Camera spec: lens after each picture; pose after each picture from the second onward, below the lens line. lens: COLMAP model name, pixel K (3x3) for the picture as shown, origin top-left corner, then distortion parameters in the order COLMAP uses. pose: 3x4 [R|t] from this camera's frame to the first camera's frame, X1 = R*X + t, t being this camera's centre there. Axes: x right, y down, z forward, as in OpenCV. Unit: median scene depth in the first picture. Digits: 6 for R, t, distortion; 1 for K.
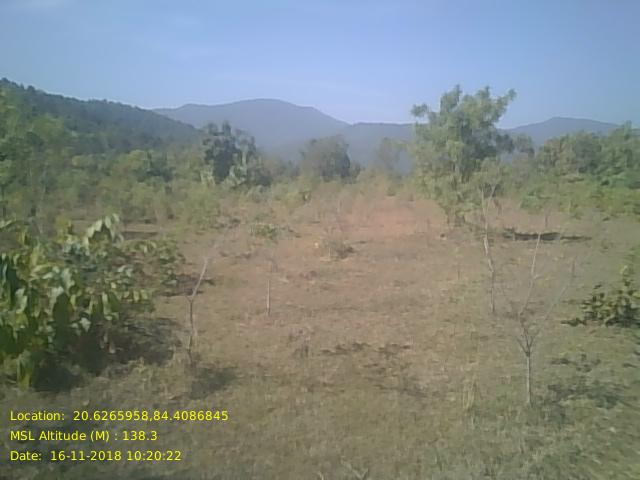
lens RADIAL K [[495.0, 0, 320.0], [0, 495.0, 240.0], [0, 0, 1]] dist [0.001189, -0.002499]
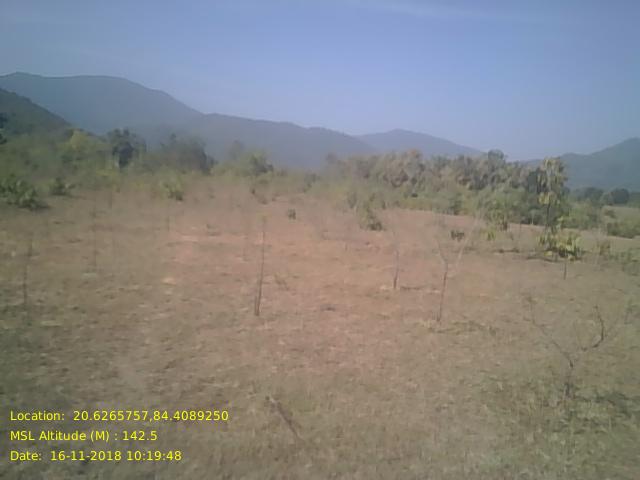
lens RADIAL K [[495.0, 0, 320.0], [0, 495.0, 240.0], [0, 0, 1]] dist [0.001189, -0.002499]
pose [[0.954579, 0.037581, 0.295578, -0.052098], [-0.040556, 0.999170, 0.003937, 0.061798], [-0.295185, -0.015746, 0.955310, -0.542773]]
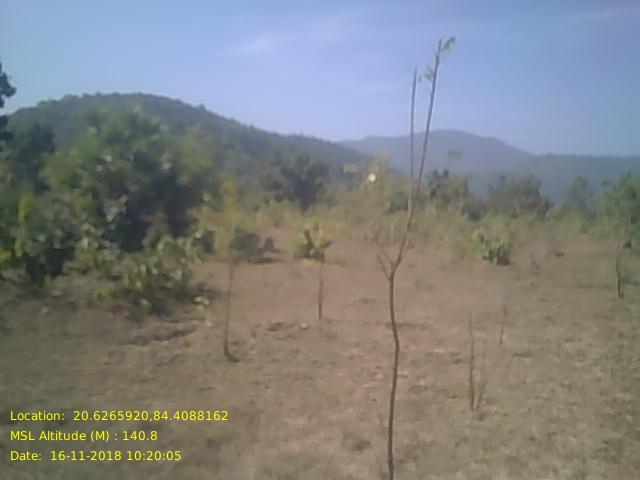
lens RADIAL K [[495.0, 0, 320.0], [0, 495.0, 240.0], [0, 0, 1]] dist [0.001189, -0.002499]
pose [[0.939599, 0.059750, -0.337022, -0.044511], [-0.080222, 0.995662, -0.047136, 0.032371], [0.332744, 0.071325, 0.940316, -0.285404]]
